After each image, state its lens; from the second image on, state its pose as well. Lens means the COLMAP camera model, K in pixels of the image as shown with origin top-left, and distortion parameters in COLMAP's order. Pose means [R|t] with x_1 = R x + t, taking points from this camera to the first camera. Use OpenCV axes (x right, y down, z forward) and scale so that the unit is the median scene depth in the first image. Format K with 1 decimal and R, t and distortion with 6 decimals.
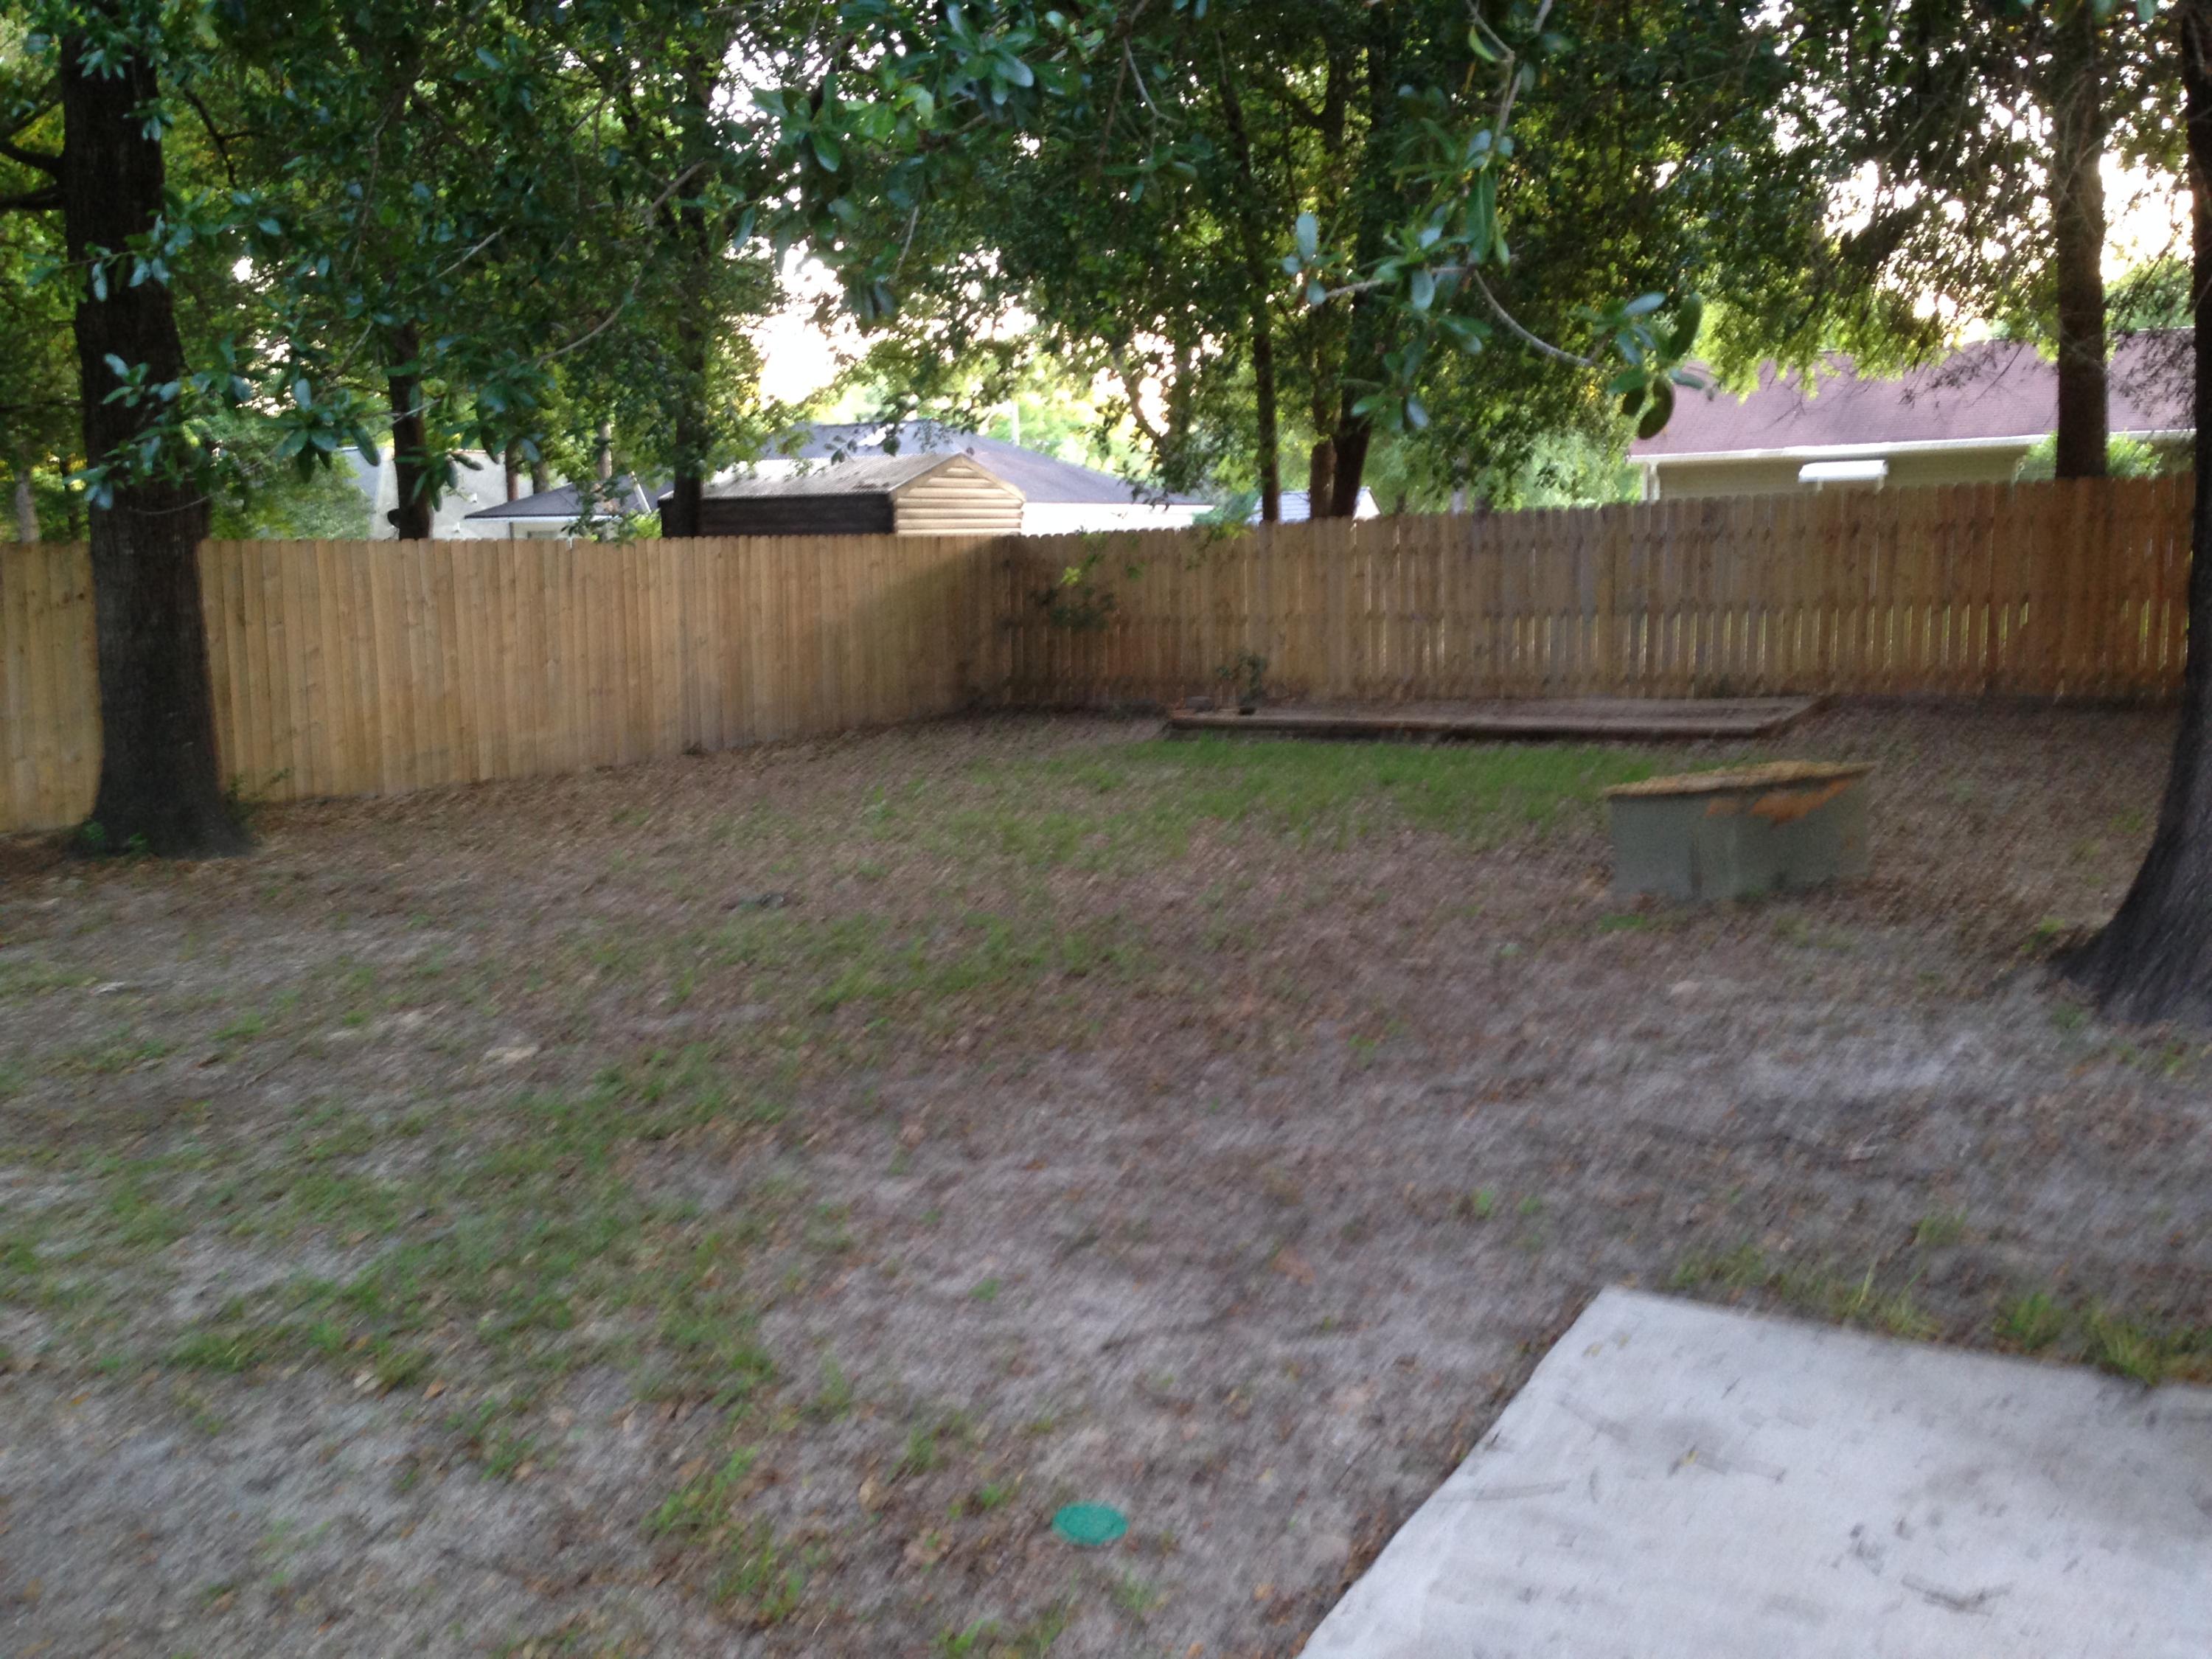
lens RADIAL K [[2094.8, 0, 1114.7], [0, 2094.8, 831.0], [0, 0, 1]] dist [0.086597, 0.004477]
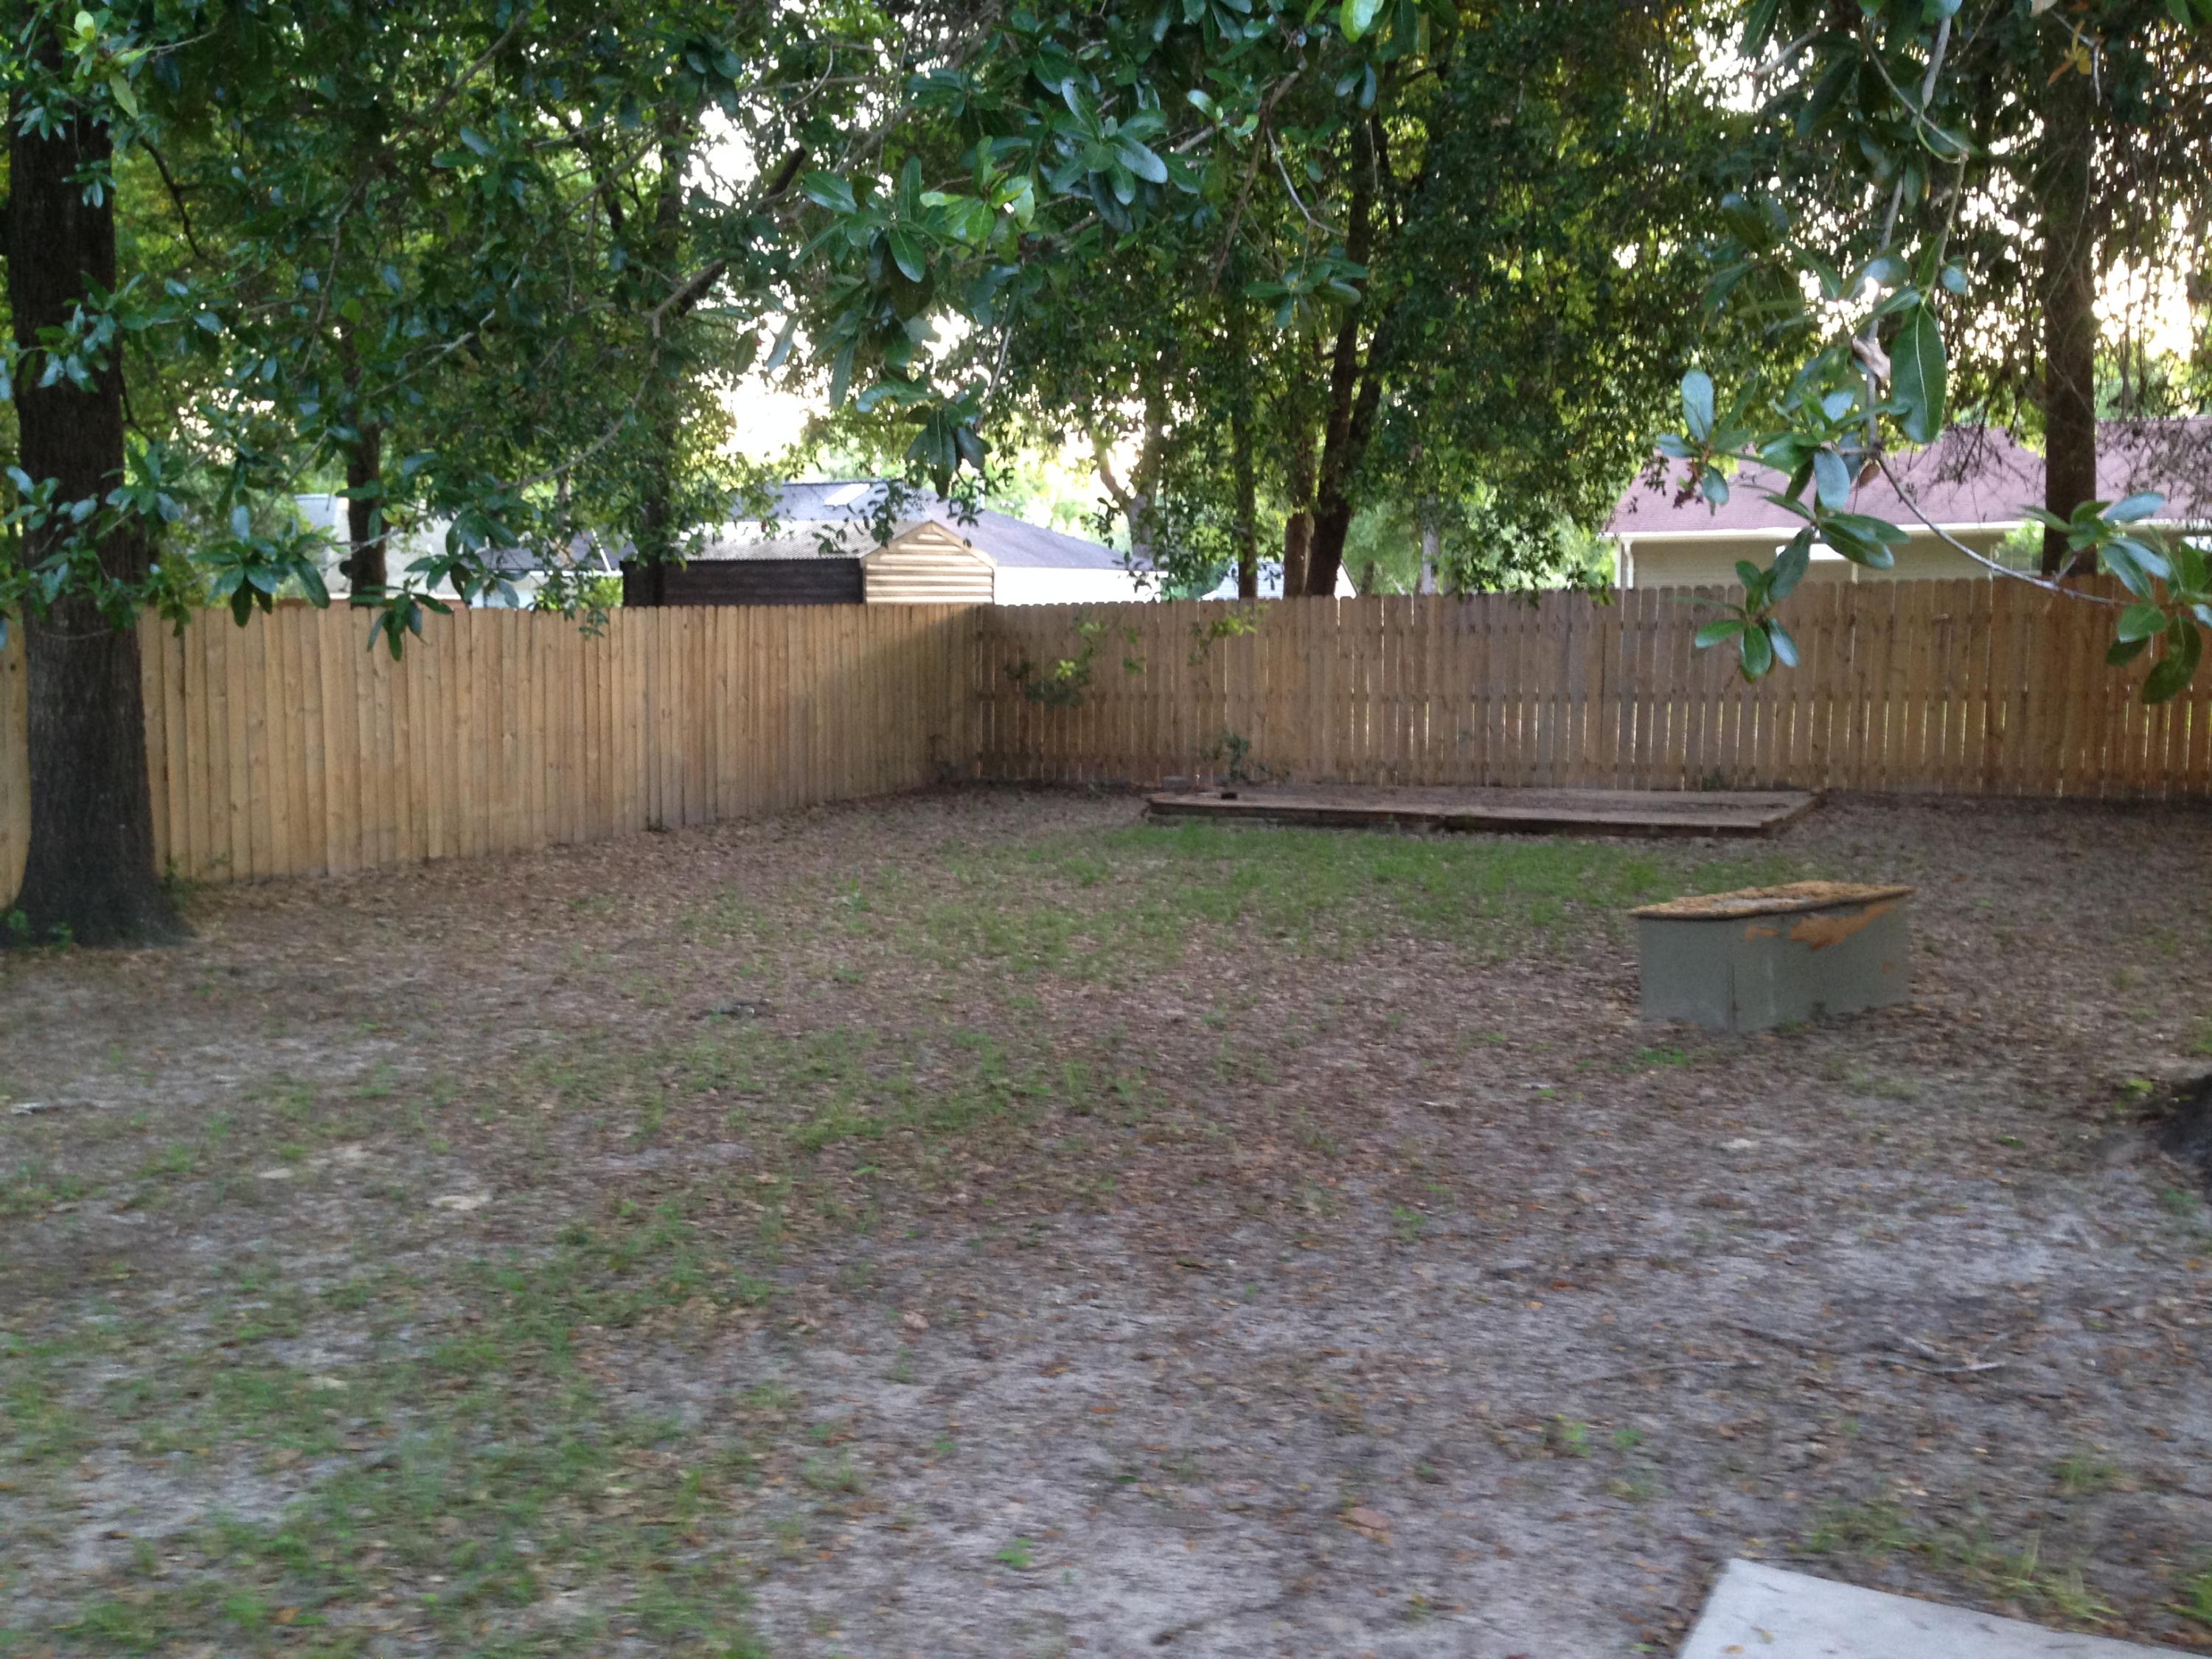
lens RADIAL K [[2024.7, 0, 1106.0], [0, 2024.7, 829.5], [0, 0, 1]] dist [0.097555, -0.105008]
pose [[0.999490, 0.013254, 0.029051, -0.033896], [-0.012844, 0.999816, -0.014250, -0.042970], [-0.029234, 0.013870, 0.999476, 0.100915]]
